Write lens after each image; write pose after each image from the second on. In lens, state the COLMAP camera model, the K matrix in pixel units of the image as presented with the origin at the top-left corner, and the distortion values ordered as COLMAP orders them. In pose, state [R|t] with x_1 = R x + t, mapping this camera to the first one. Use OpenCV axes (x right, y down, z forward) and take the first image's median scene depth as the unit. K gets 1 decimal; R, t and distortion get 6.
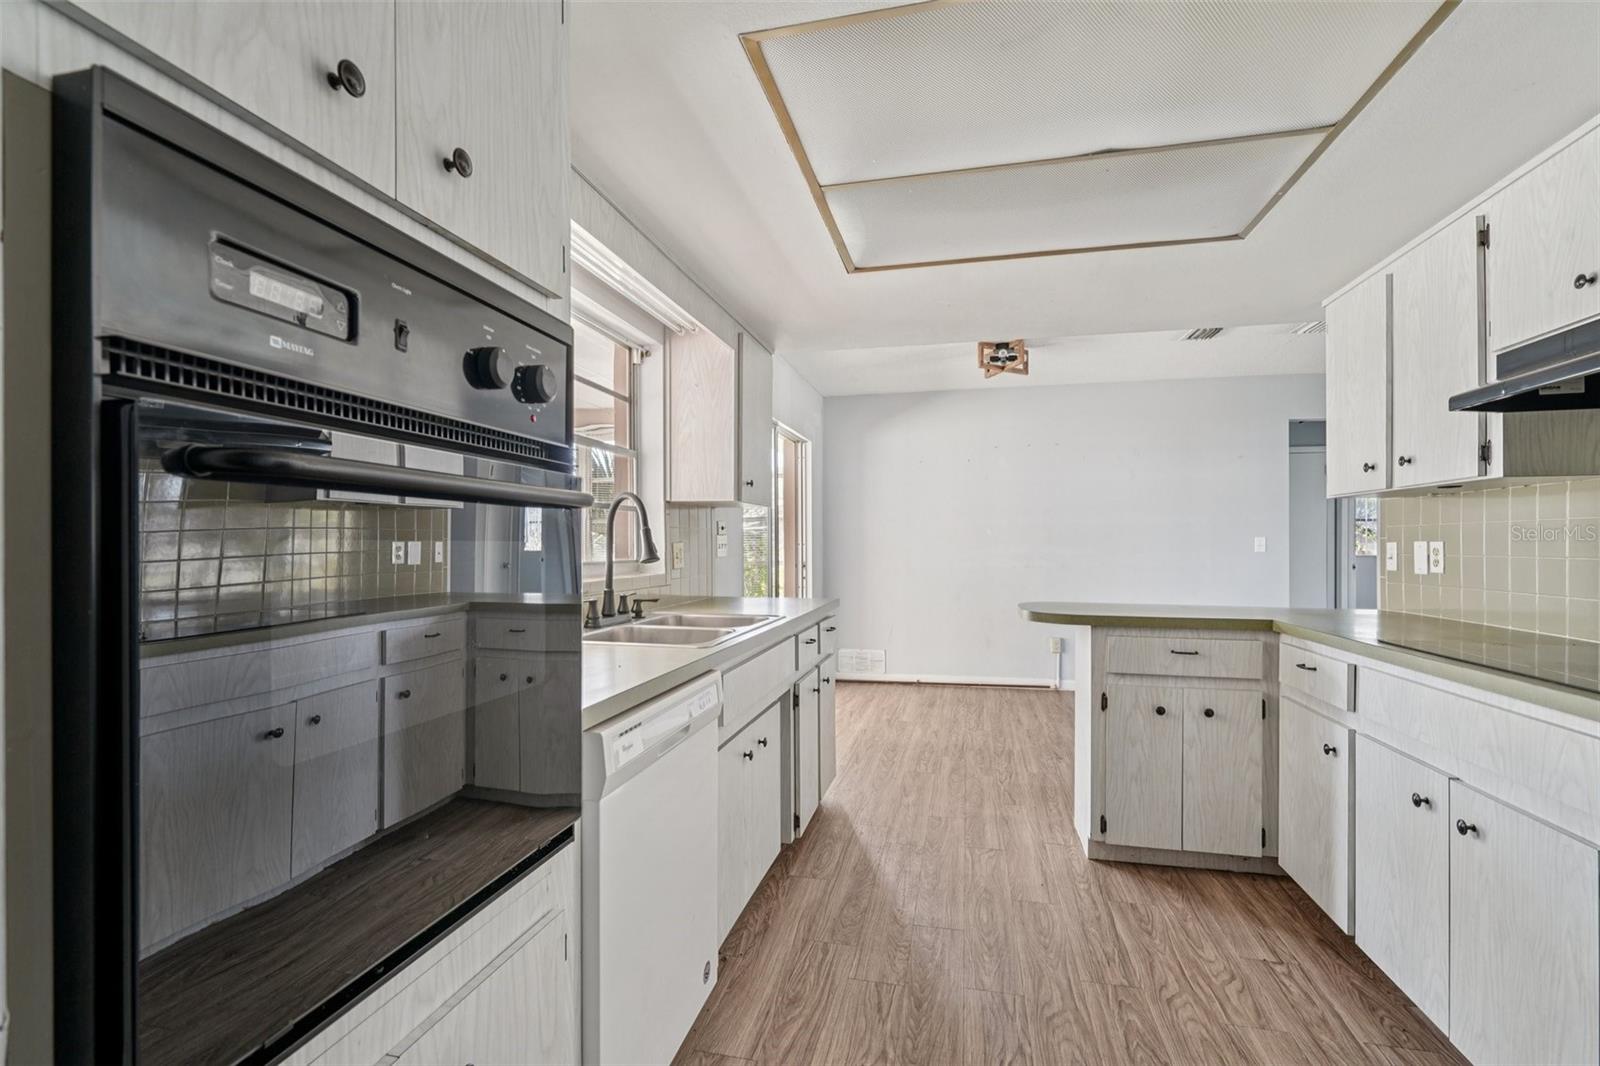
lens RADIAL K [[722.2, 0, 795.5], [0, 722.2, 536.8], [0, 0, 1]] dist [-0.004232, 0.000358]
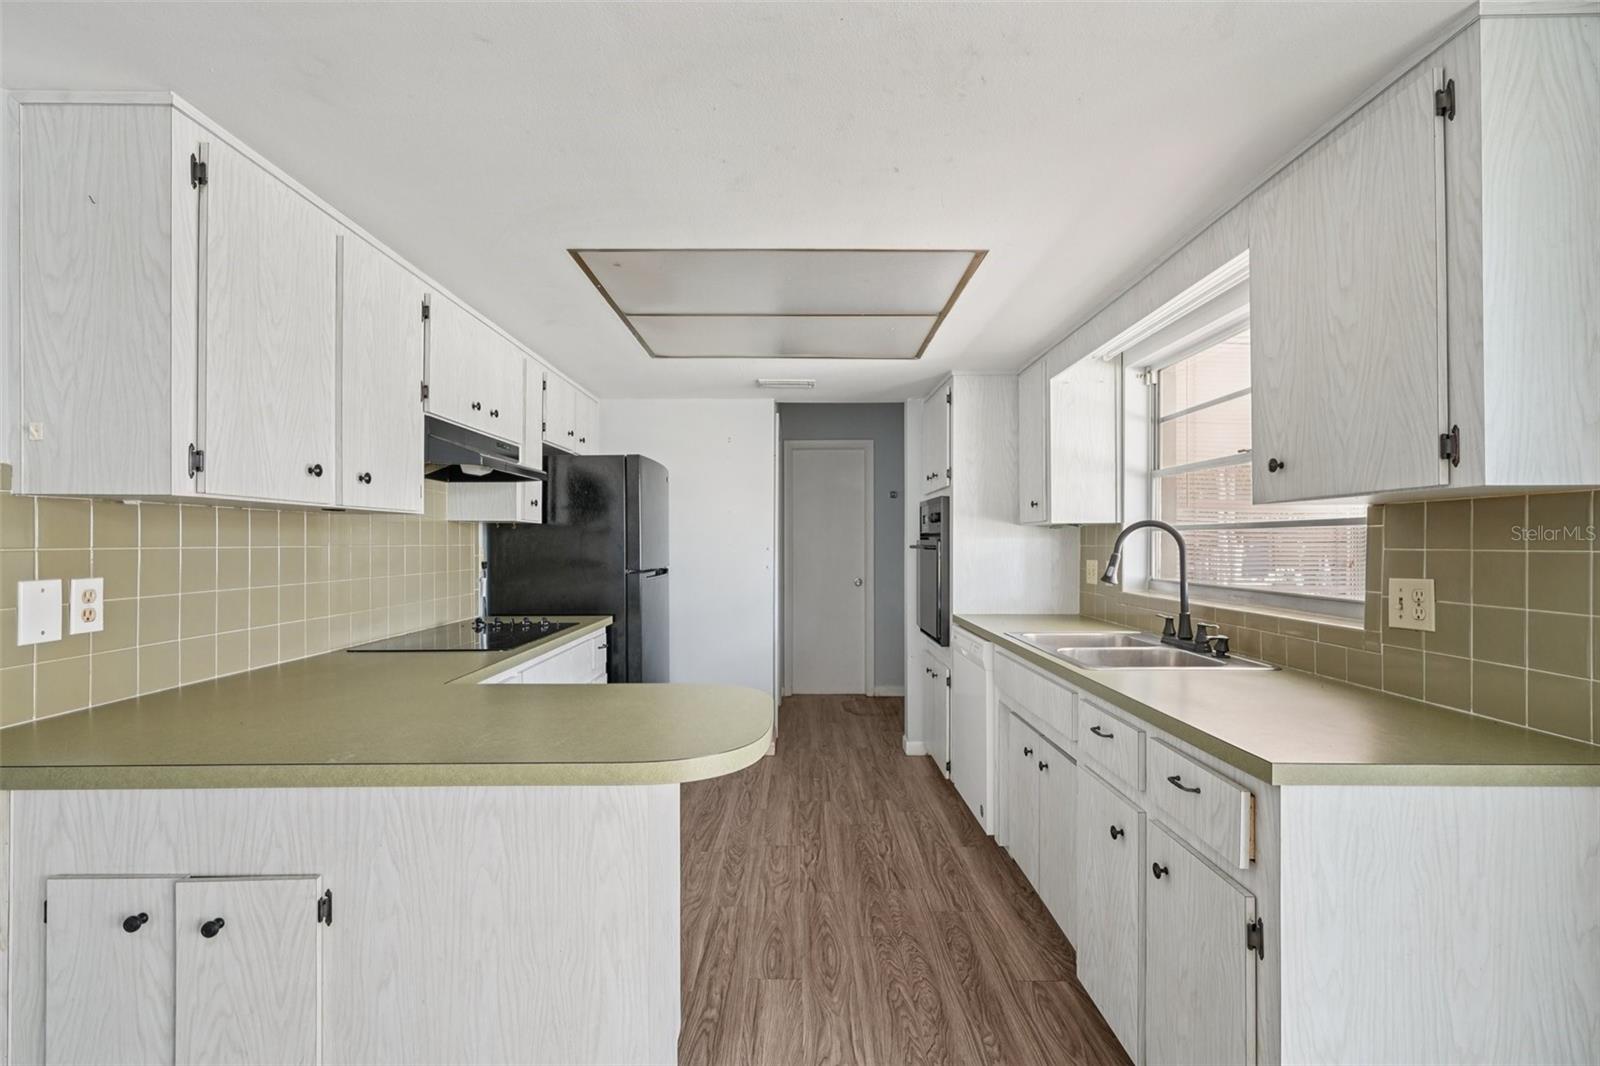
lens RADIAL K [[723.9, 0, 798.7], [0, 723.9, 539.5], [0, 0, 1]] dist [0.000140, 0.000245]
pose [[-0.972261, -0.001664, -0.233895, 0.505077], [0.000852, 0.999943, -0.010658, -0.020197], [0.233899, -0.010562, -0.972204, 1.841761]]
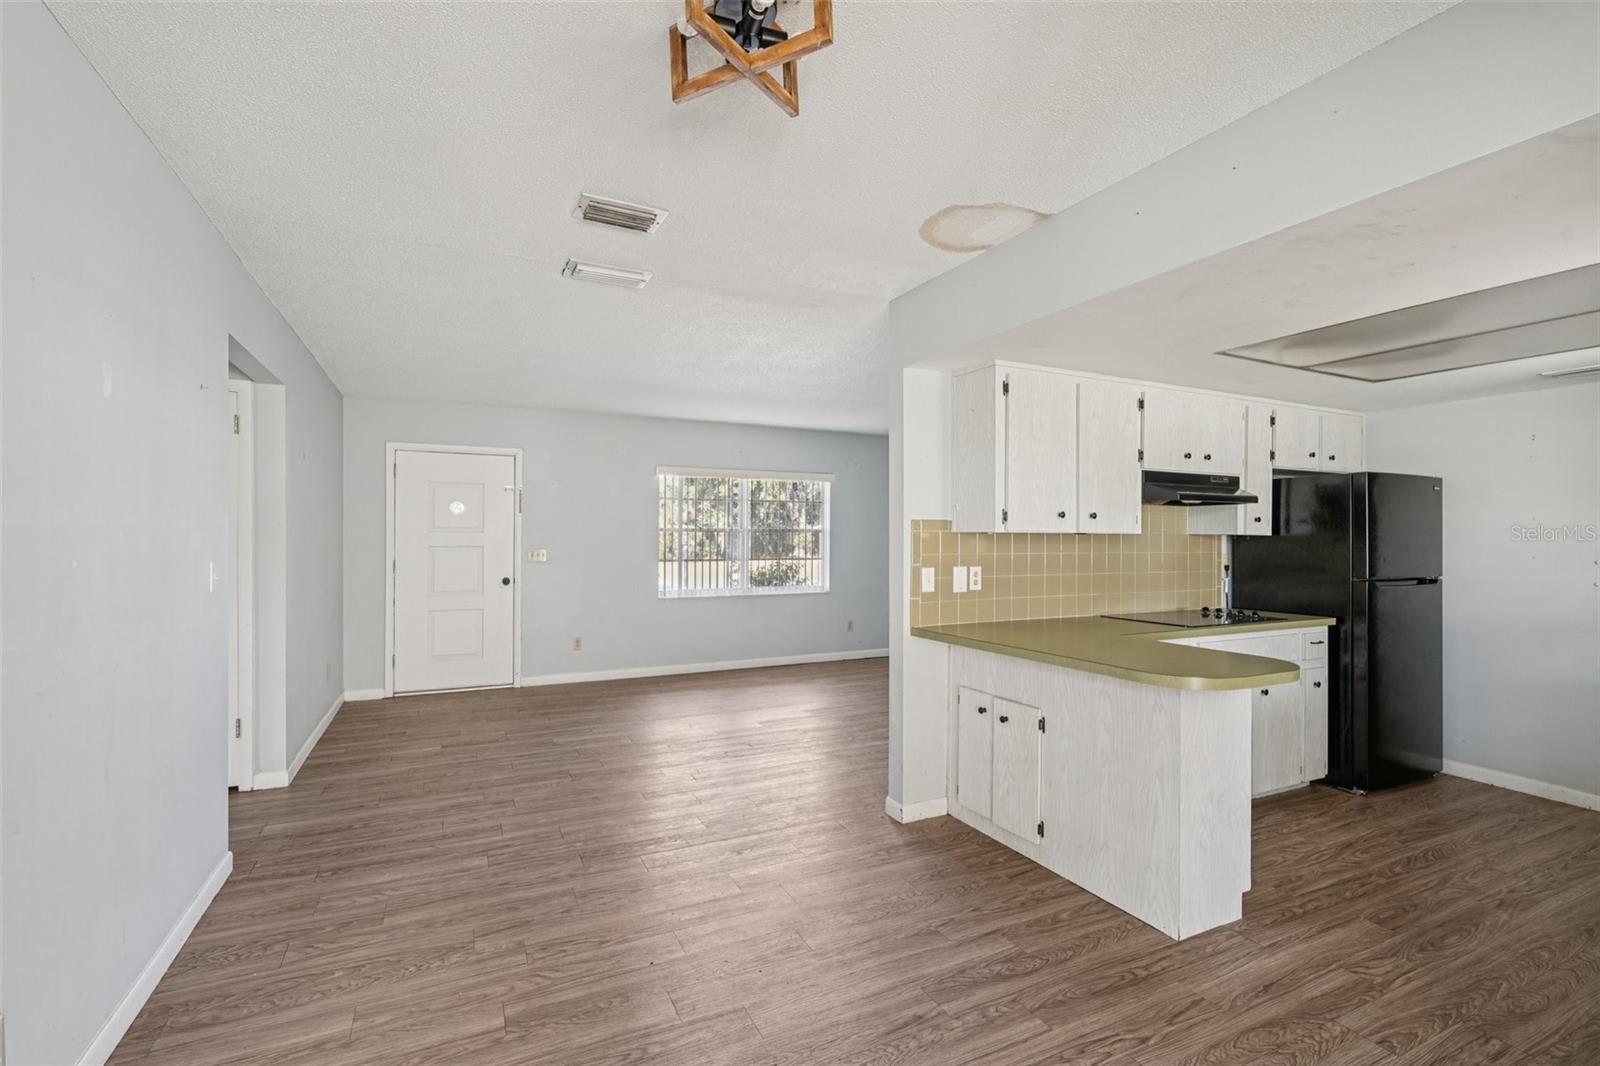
lens RADIAL K [[722.2, 0, 795.5], [0, 722.2, 536.8], [0, 0, 1]] dist [-0.004232, 0.000358]
pose [[-0.629258, -0.004339, 0.777185, 0.049814], [-0.011581, 0.999926, -0.003794, -0.044556], [-0.777111, -0.011388, -0.629261, 2.291894]]
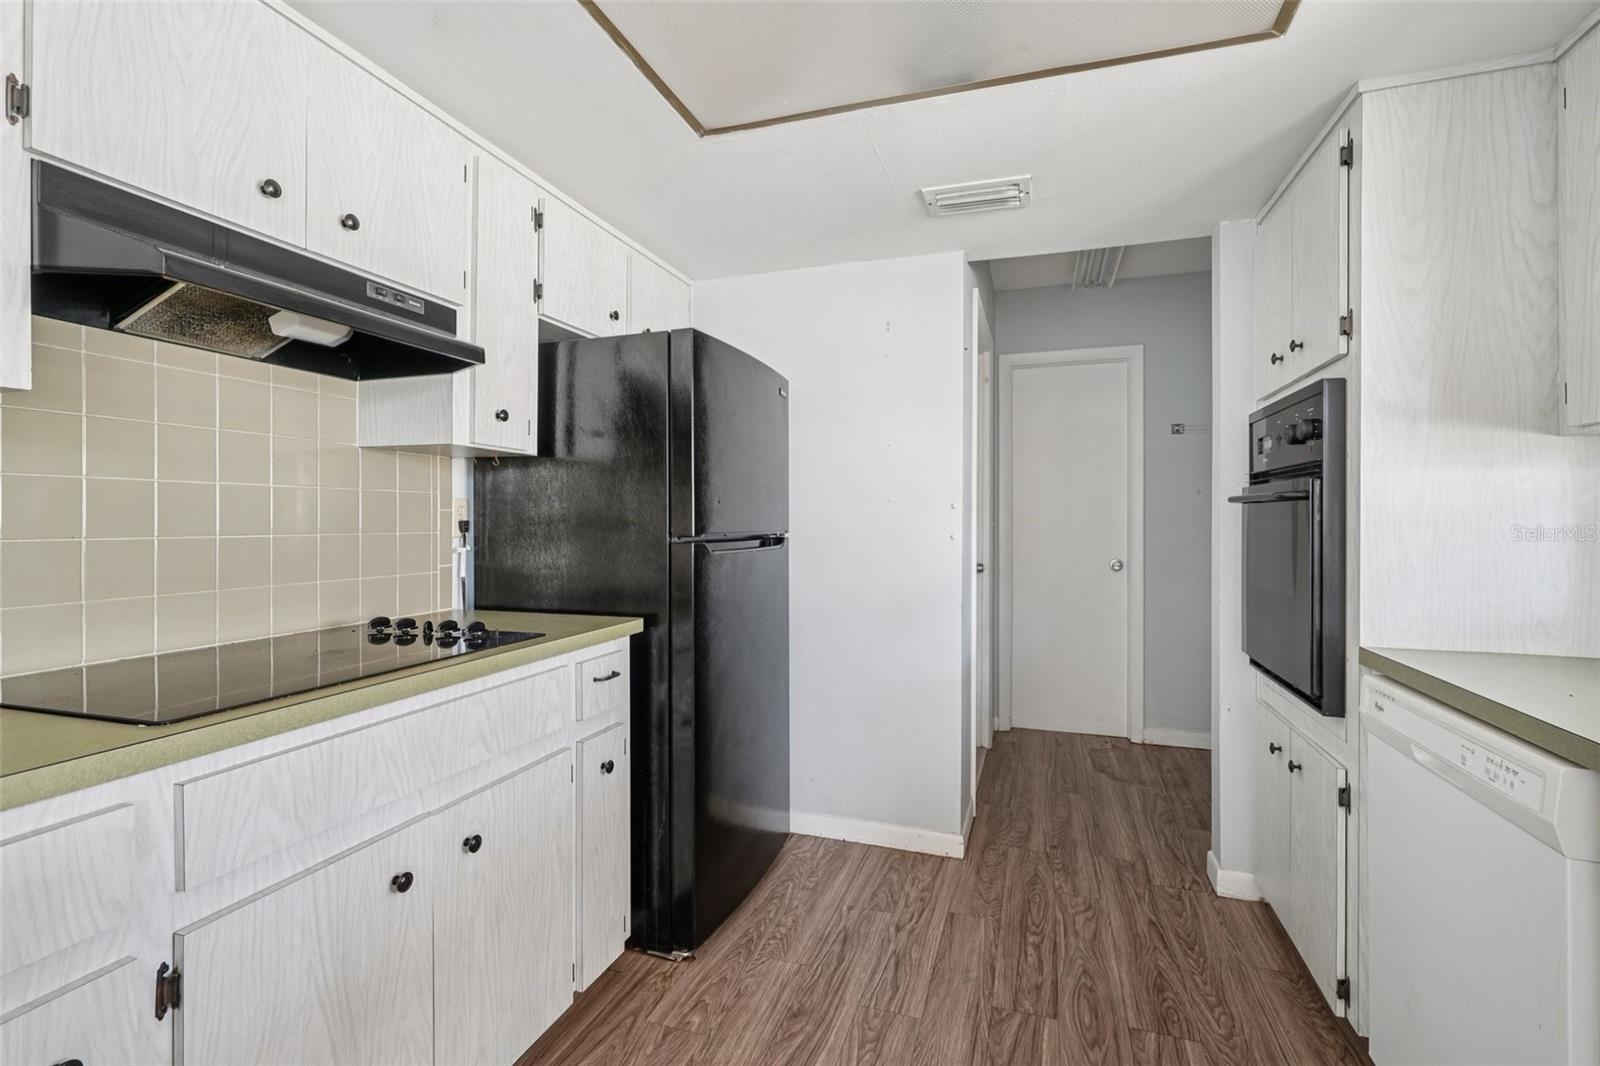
lens RADIAL K [[735.1, 0, 796.2], [0, 735.1, 519.6], [0, 0, 1]] dist [-0.000576, 0.000255]
pose [[-0.996027, -0.002677, 0.089013, 0.291563], [-0.003270, 0.999973, -0.006515, 0.010662], [-0.088993, -0.006780, -0.996009, 1.168453]]
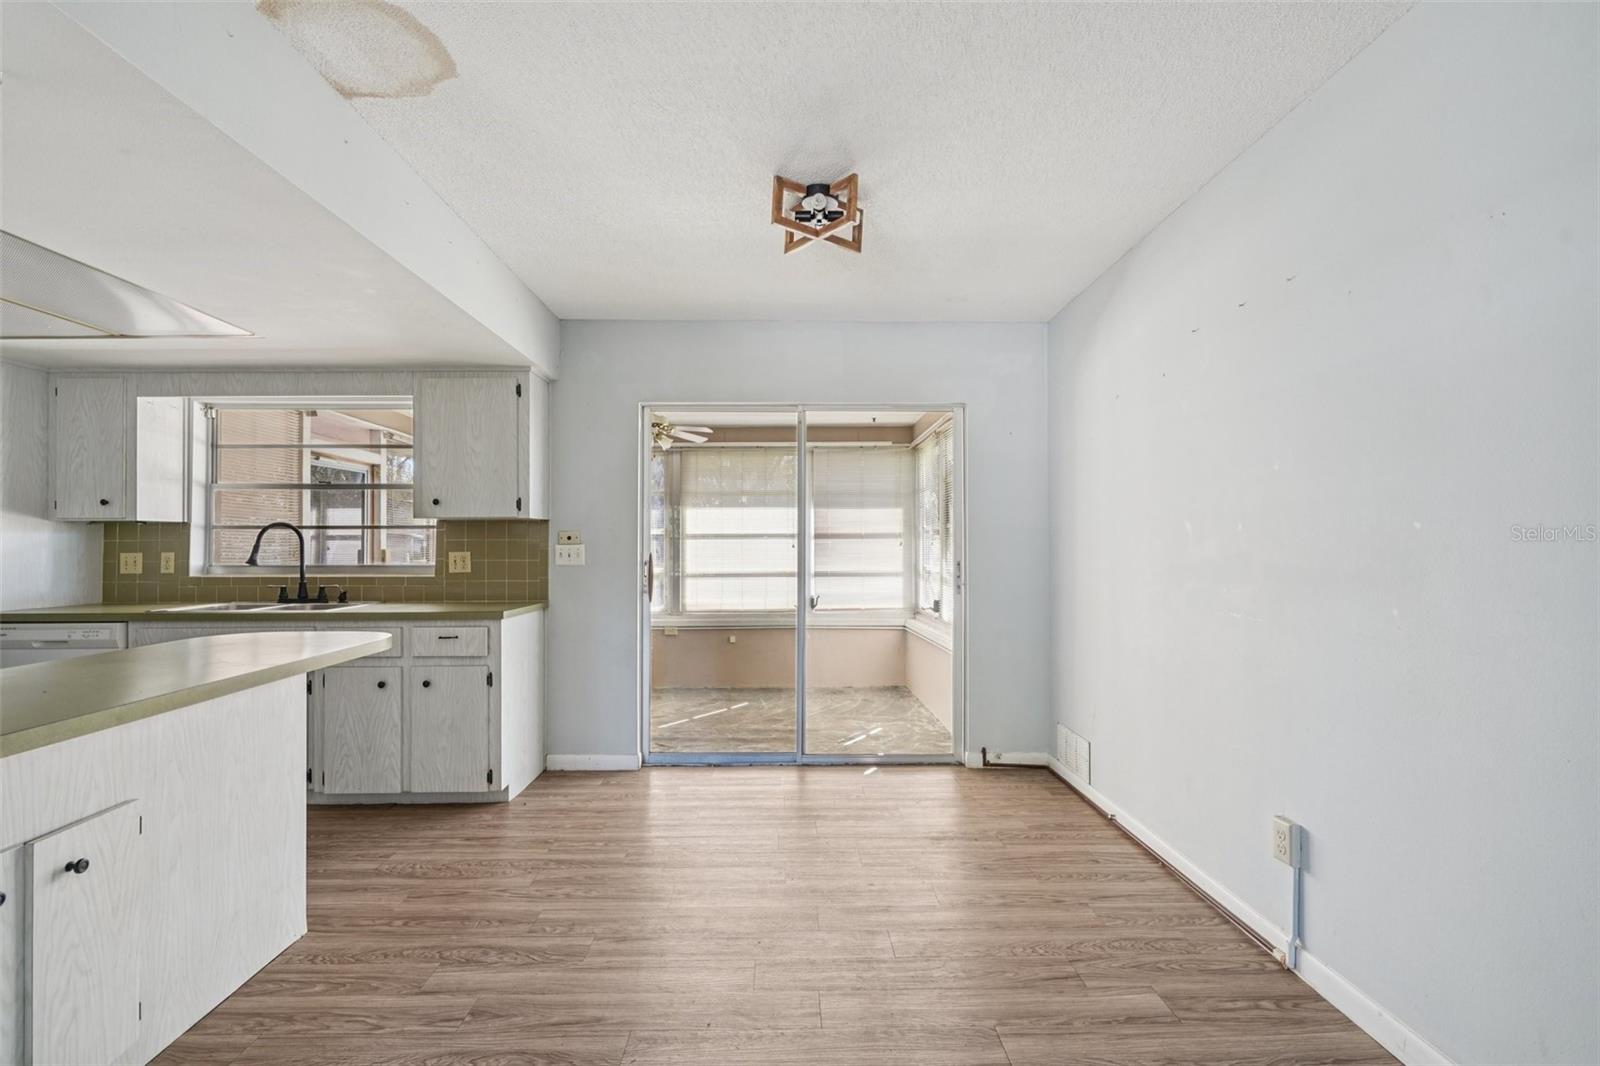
lens RADIAL K [[722.2, 0, 795.5], [0, 722.2, 536.8], [0, 0, 1]] dist [-0.004232, 0.000358]
pose [[0.253072, -0.012533, -0.967366, 1.565096], [0.009650, 0.999899, -0.010430, -0.000030], [0.967399, -0.006695, 0.253168, 1.637261]]
